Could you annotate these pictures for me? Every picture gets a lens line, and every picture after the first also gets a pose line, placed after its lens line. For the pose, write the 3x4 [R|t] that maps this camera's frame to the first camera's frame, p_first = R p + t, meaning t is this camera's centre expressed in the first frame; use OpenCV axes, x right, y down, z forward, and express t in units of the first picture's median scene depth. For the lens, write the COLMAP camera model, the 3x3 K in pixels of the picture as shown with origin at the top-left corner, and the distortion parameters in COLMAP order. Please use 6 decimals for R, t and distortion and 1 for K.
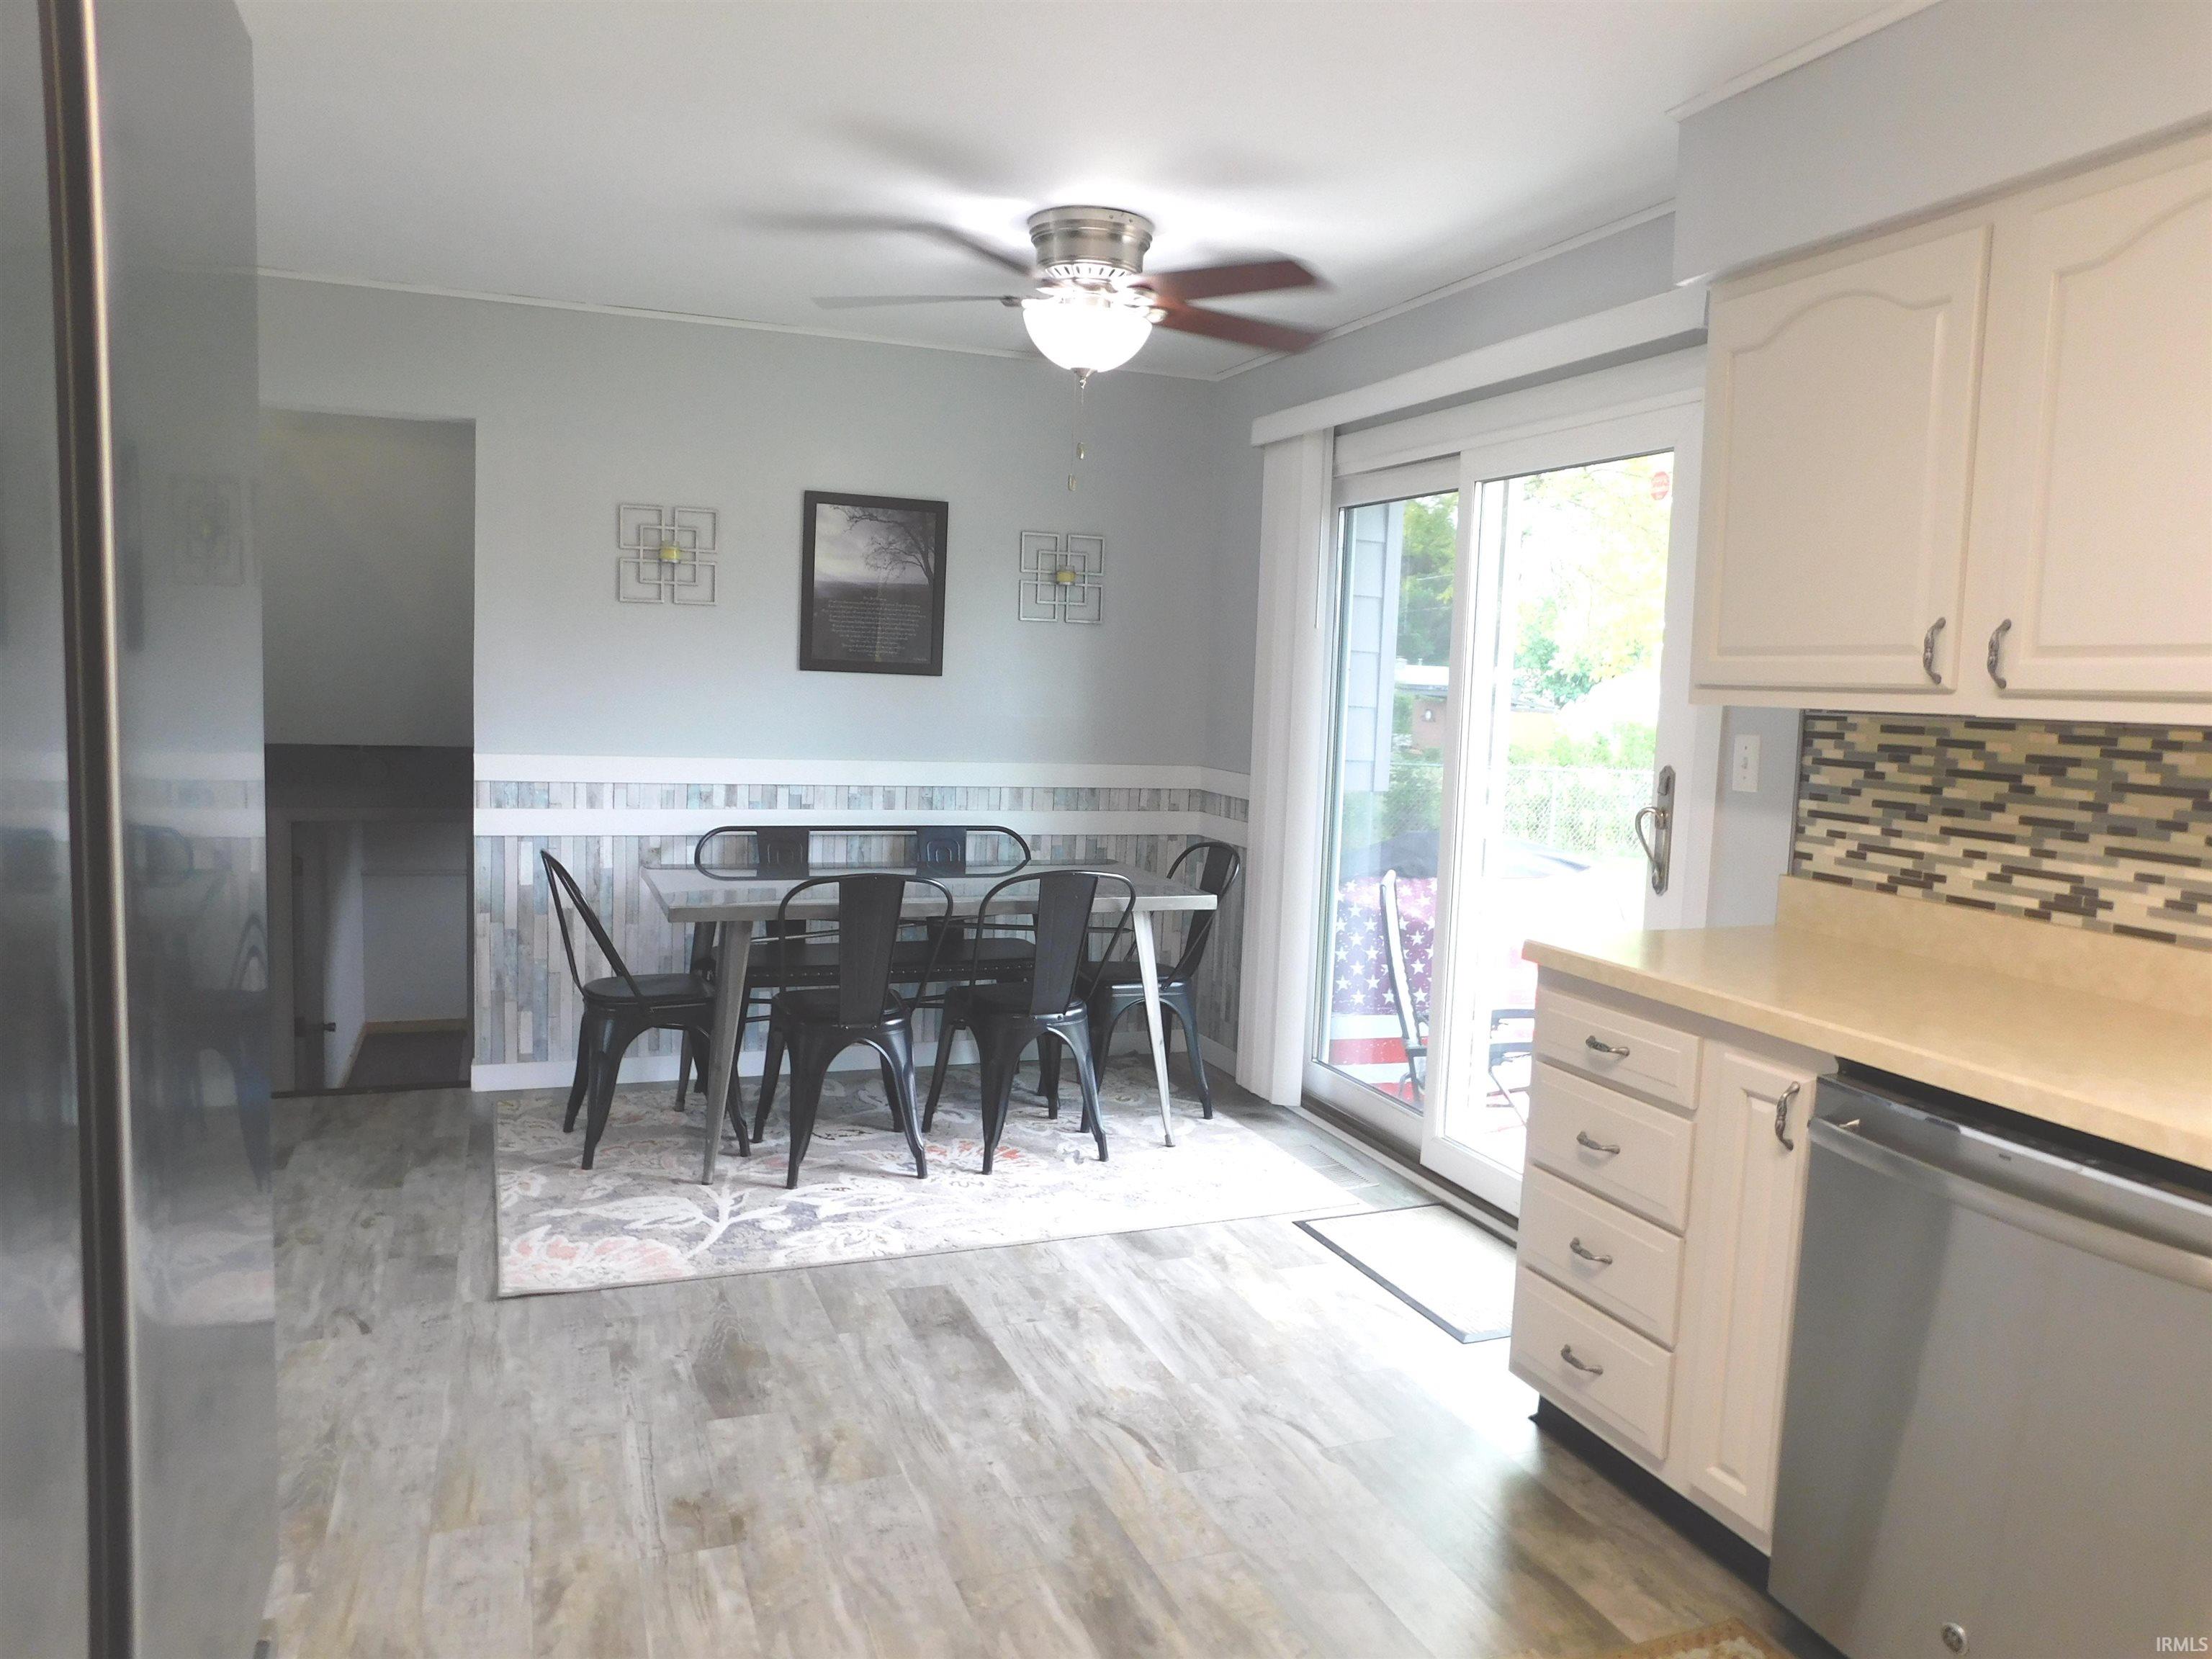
lens RADIAL K [[1529.1, 0, 1108.4], [0, 1529.1, 826.2], [0, 0, 1]] dist [-0.086689, 0.069211]
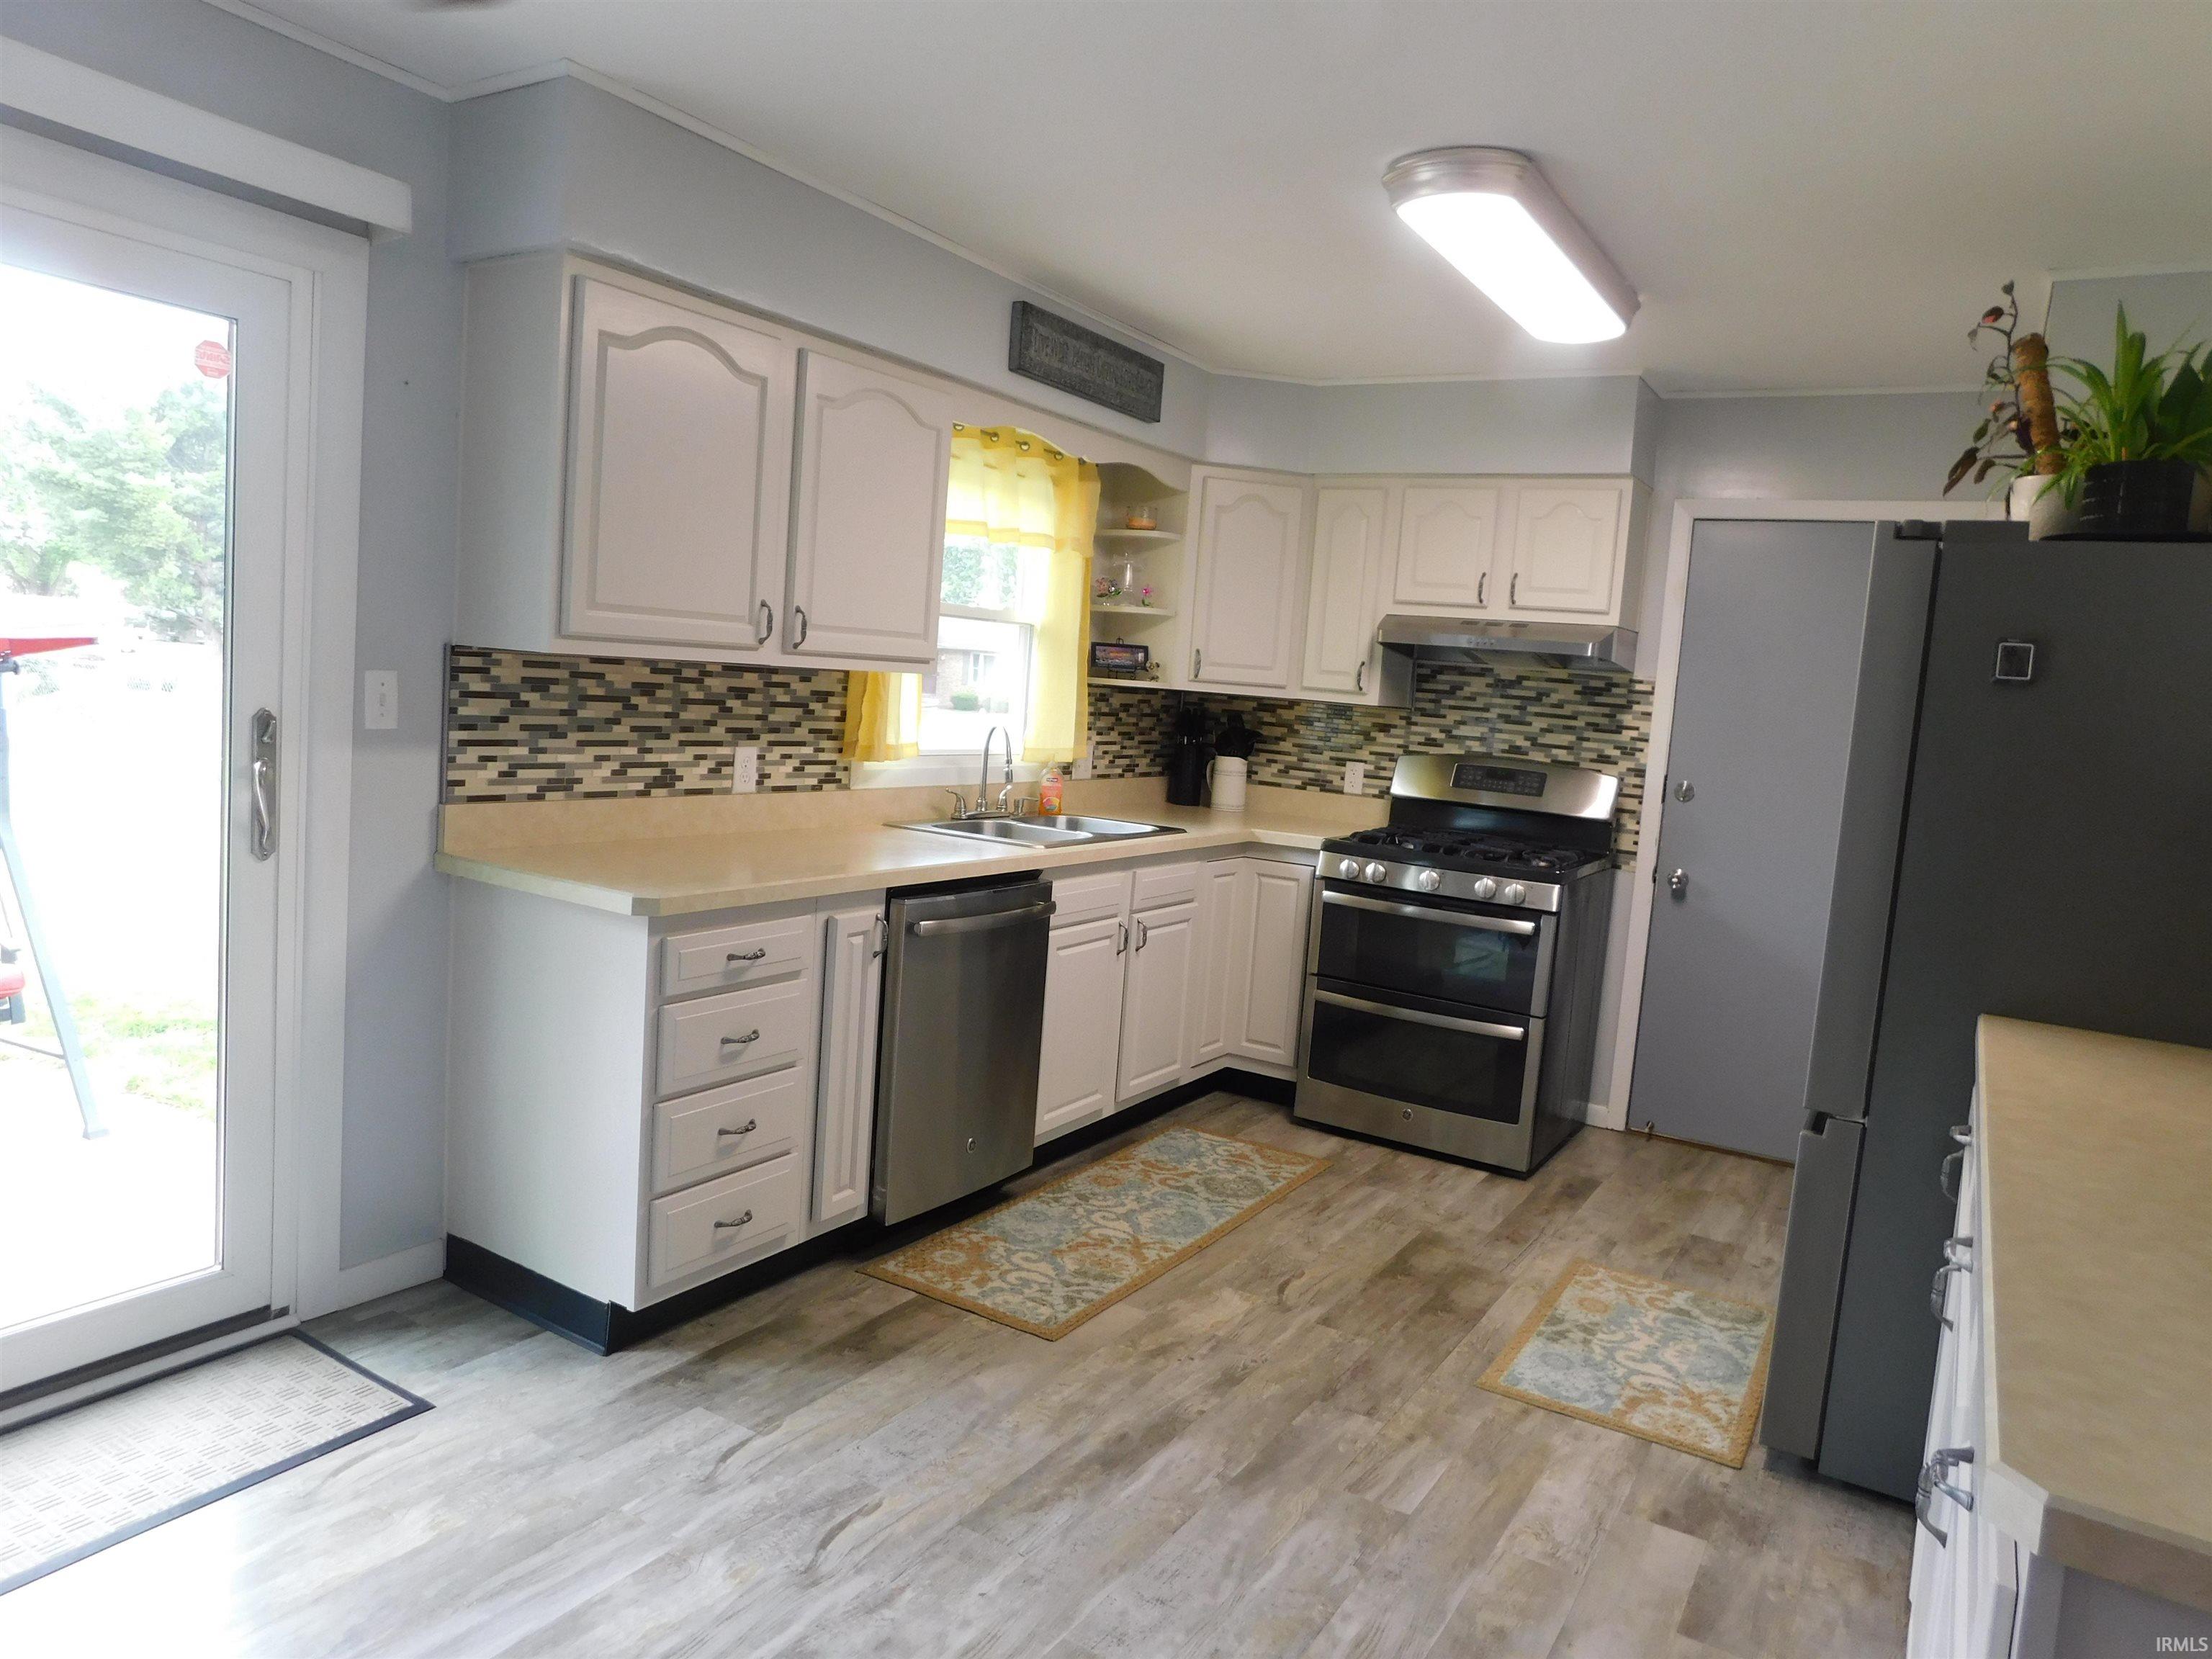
lens RADIAL K [[1465.2, 0, 1097.2], [0, 1465.2, 827.3], [0, 0, 1]] dist [-0.041125, 0.001947]
pose [[-0.599306, -0.167572, 0.782785, -0.690715], [-0.023191, 0.981069, 0.192264, -0.175279], [-0.800184, 0.097072, -0.591847, 1.379380]]
